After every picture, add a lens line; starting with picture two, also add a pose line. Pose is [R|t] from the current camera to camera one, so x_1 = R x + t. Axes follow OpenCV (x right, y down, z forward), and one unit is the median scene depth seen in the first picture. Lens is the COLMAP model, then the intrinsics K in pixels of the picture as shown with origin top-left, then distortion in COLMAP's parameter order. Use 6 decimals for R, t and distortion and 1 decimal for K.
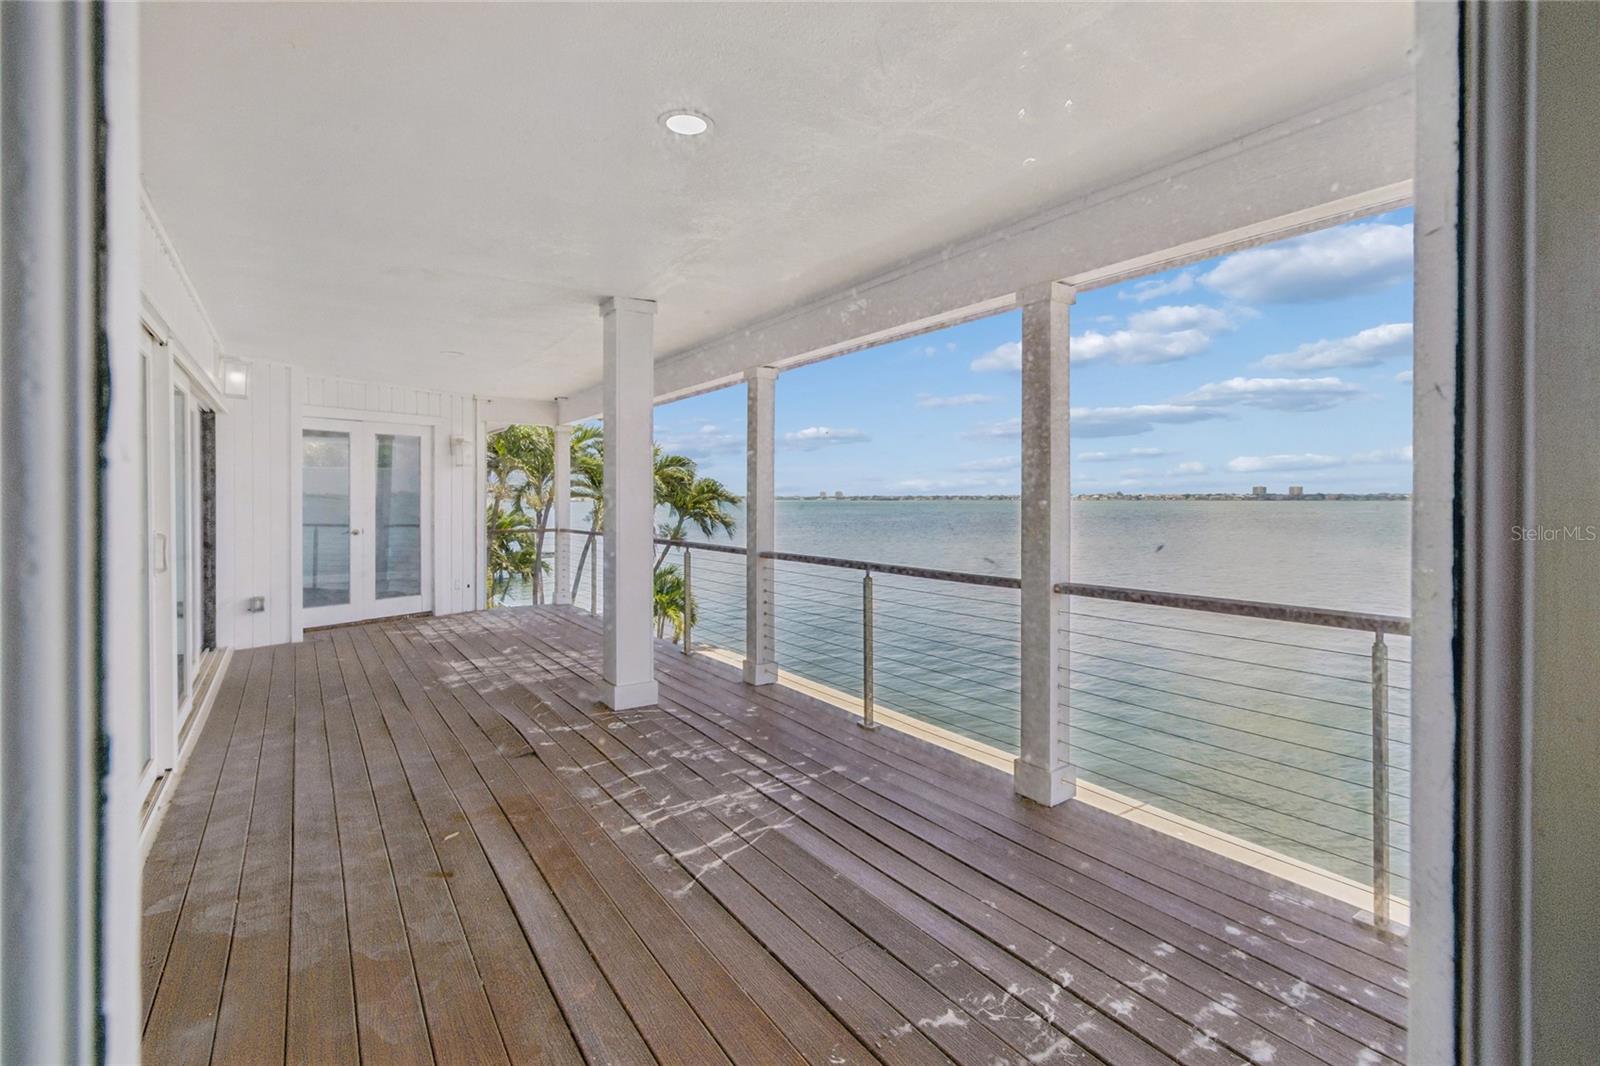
lens RADIAL K [[712.4, 0, 828.0], [0, 712.4, 513.9], [0, 0, 1]] dist [0.005867, -0.002554]
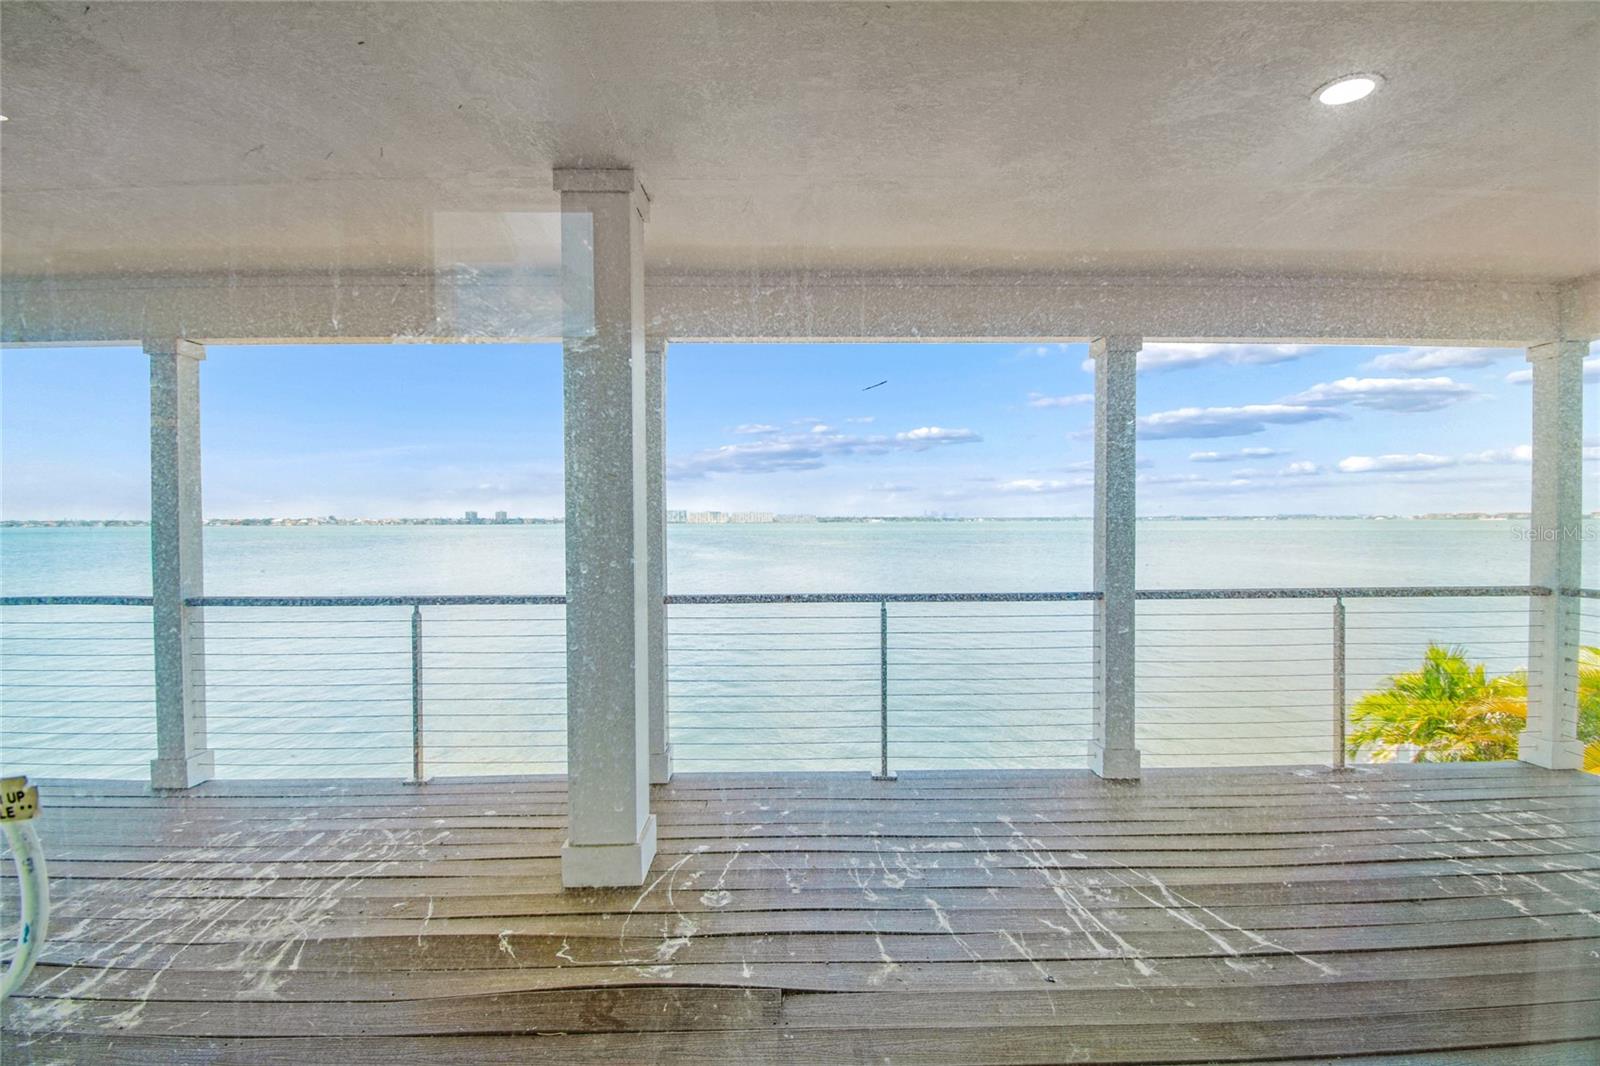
lens RADIAL K [[712.4, 0, 741.2], [0, 712.4, 540.5], [0, 0, 1]] dist [0.005867, -0.002554]
pose [[0.568120, -0.021994, 0.822651, -0.961086], [0.019735, 0.999719, 0.013099, -0.014068], [-0.822709, 0.008793, 0.568395, 0.798243]]
